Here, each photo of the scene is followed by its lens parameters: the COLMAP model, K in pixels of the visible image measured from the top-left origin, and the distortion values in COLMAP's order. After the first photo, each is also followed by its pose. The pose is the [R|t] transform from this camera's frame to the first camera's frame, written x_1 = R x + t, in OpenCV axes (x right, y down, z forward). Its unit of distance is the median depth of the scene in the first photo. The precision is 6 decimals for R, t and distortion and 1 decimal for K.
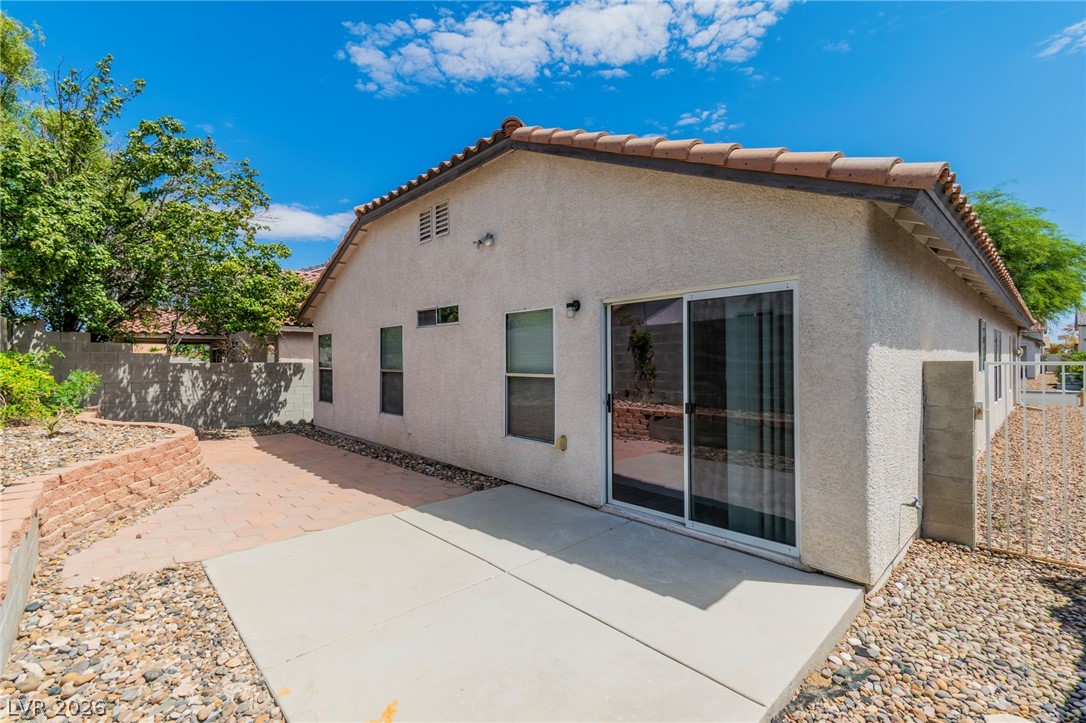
lens RADIAL K [[472.6, 0, 543.0], [0, 472.6, 361.5], [0, 0, 1]] dist [0.009429, -0.000413]
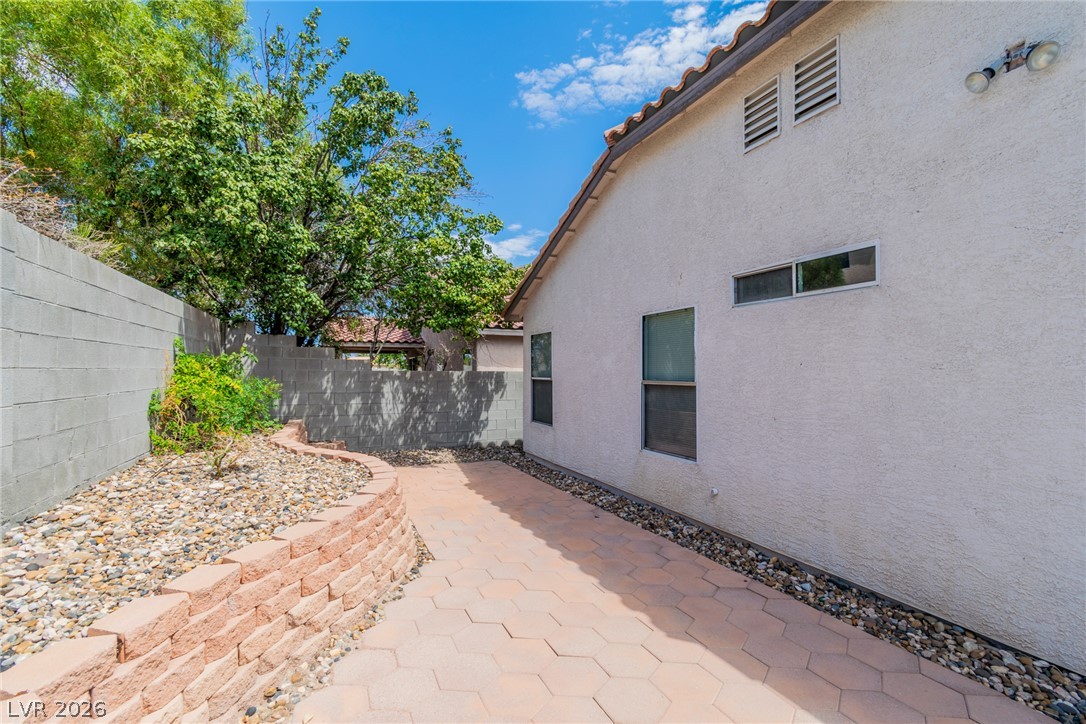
lens RADIAL K [[478.5, 0, 544.4], [0, 478.5, 373.0], [0, 0, 1]] dist [0.003256, -0.000289]
pose [[0.947097, 0.004169, -0.320920, -0.228657], [-0.004666, 0.999989, -0.000777, 0.006024], [0.320913, 0.002233, 0.947106, 0.304685]]
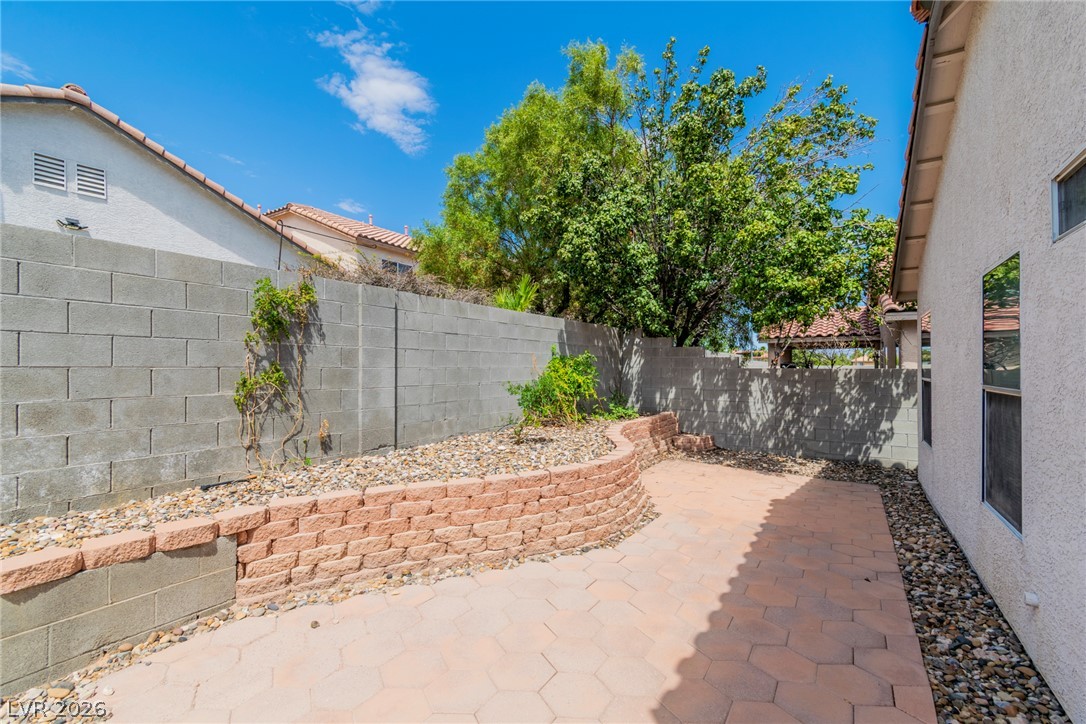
lens RADIAL K [[478.5, 0, 544.4], [0, 478.5, 373.0], [0, 0, 1]] dist [0.003256, -0.000289]
pose [[0.241484, 0.012551, -0.970324, -0.049182], [-0.005464, 0.999918, 0.011574, 0.003101], [0.970389, 0.002507, 0.241533, 0.494462]]
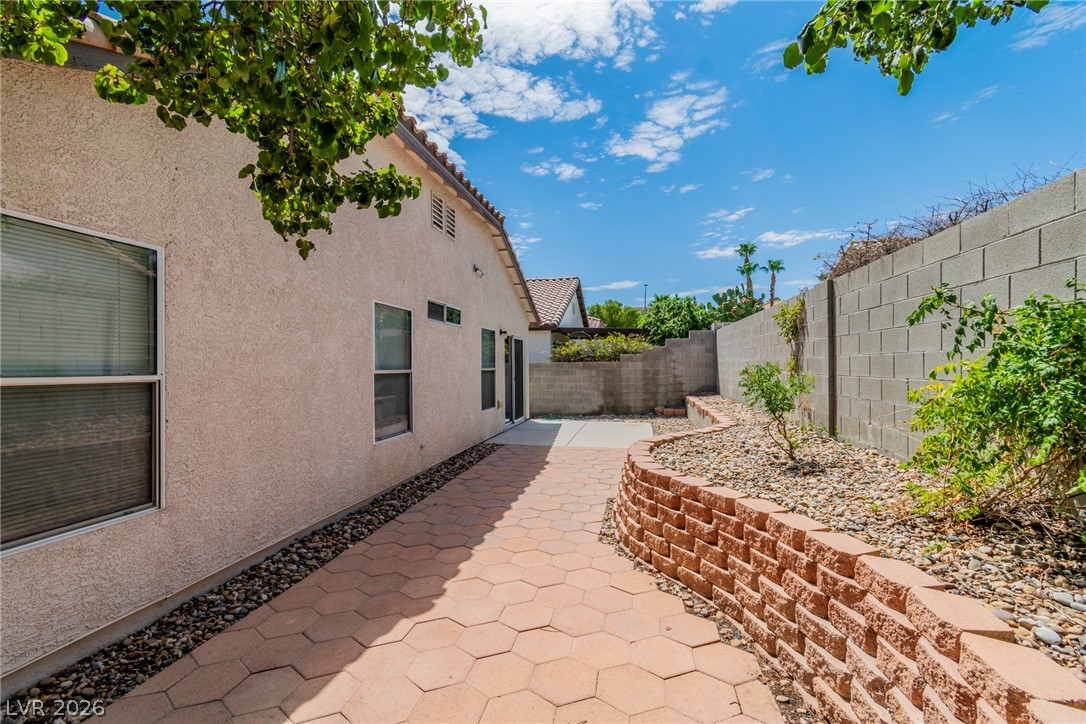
lens RADIAL K [[472.6, 0, 543.0], [0, 472.6, 362.0], [0, 0, 1]] dist [0.009429, -0.000413]
pose [[-0.575505, 0.008275, 0.817757, -0.839164], [0.006444, 0.999964, -0.005585, 0.009013], [-0.817773, 0.002055, -0.575537, 1.022482]]
